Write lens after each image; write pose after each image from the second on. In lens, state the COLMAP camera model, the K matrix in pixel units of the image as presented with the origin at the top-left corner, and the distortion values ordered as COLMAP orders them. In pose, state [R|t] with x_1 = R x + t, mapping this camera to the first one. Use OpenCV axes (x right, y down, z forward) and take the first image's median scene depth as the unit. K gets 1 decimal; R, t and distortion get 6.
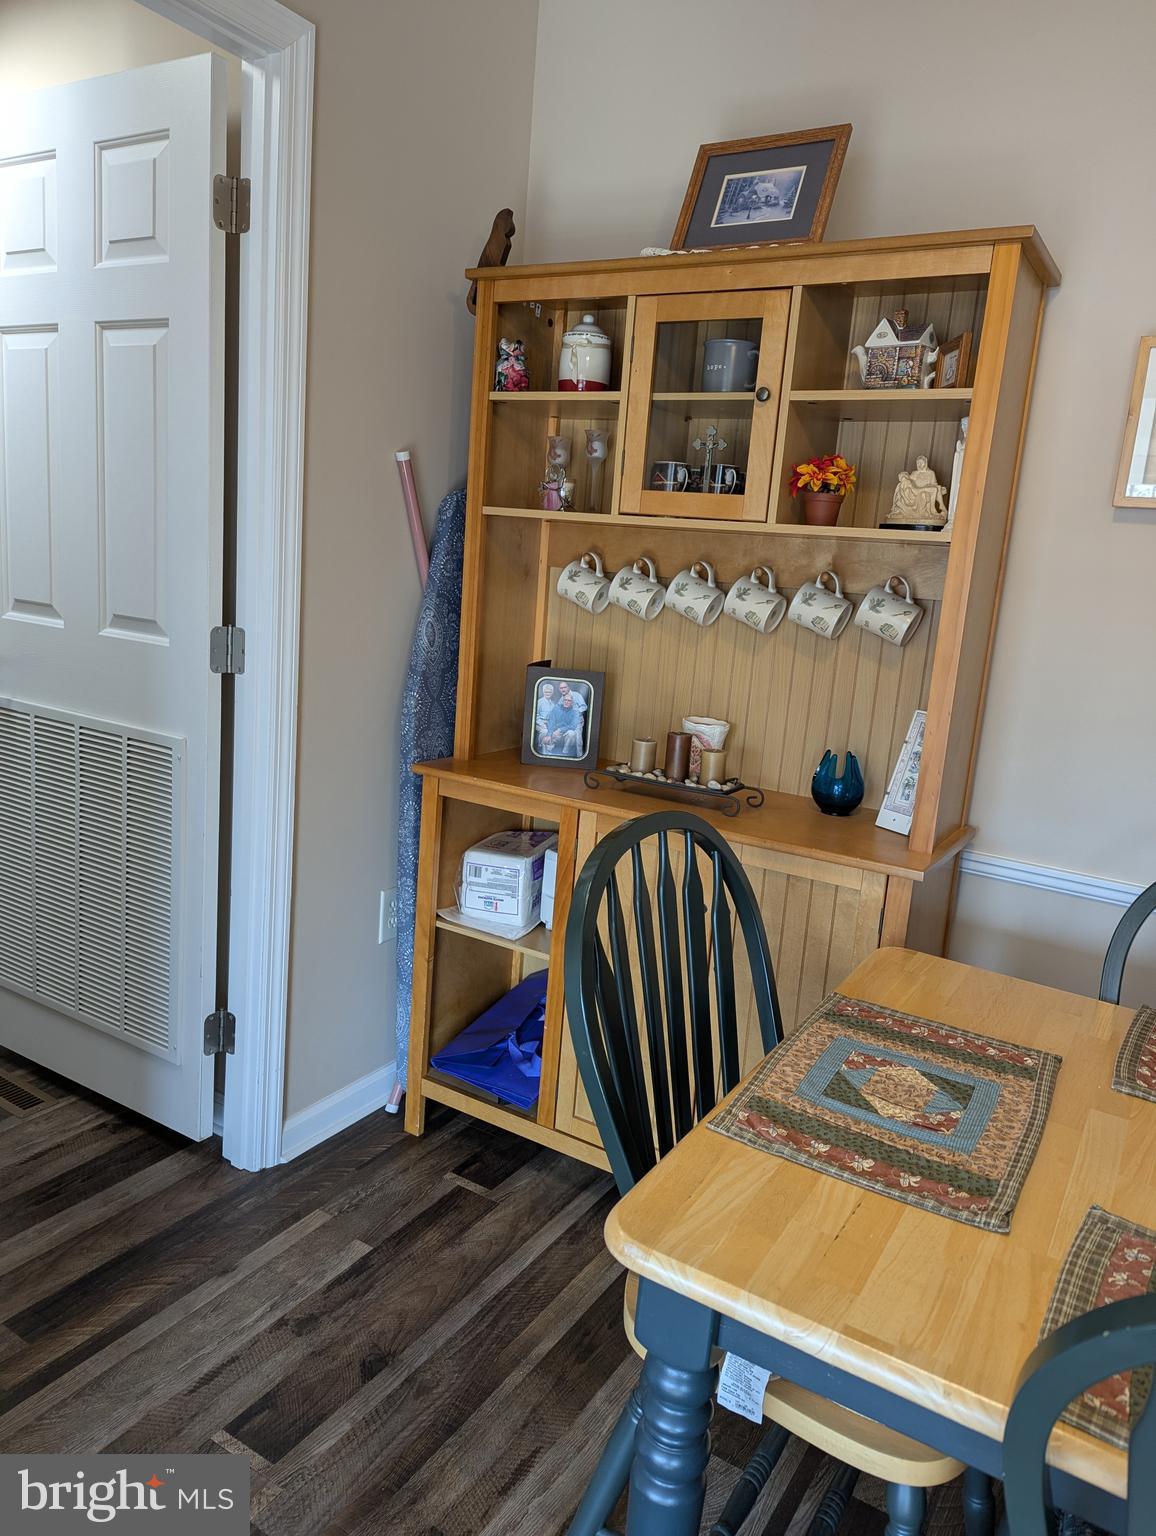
lens RADIAL K [[1079.2, 0, 589.2], [0, 1079.2, 768.4], [0, 0, 1]] dist [0.074702, -0.078122]
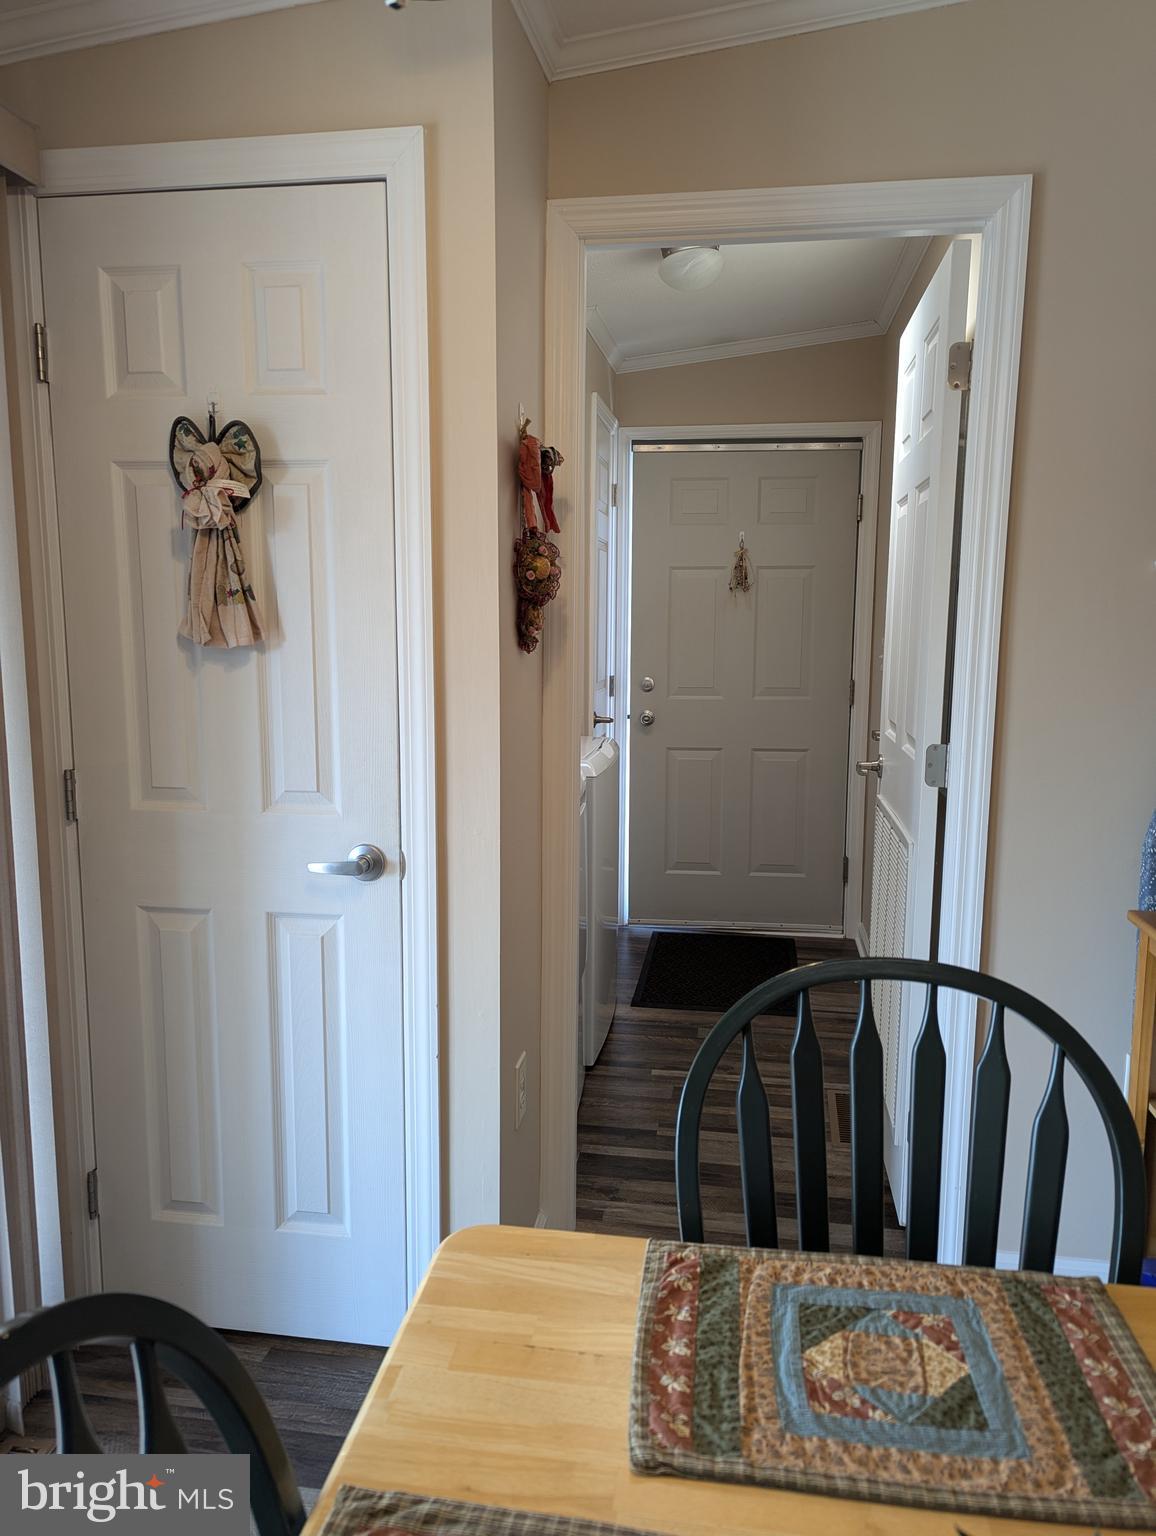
lens RADIAL K [[1079.2, 0, 589.2], [0, 1079.2, 768.4], [0, 0, 1]] dist [0.074702, -0.078122]
pose [[0.370689, 0.053852, -0.927194, 0.918336], [-0.161336, 0.986873, -0.007184, -0.073682], [0.914637, 0.152253, 0.374511, 0.479149]]
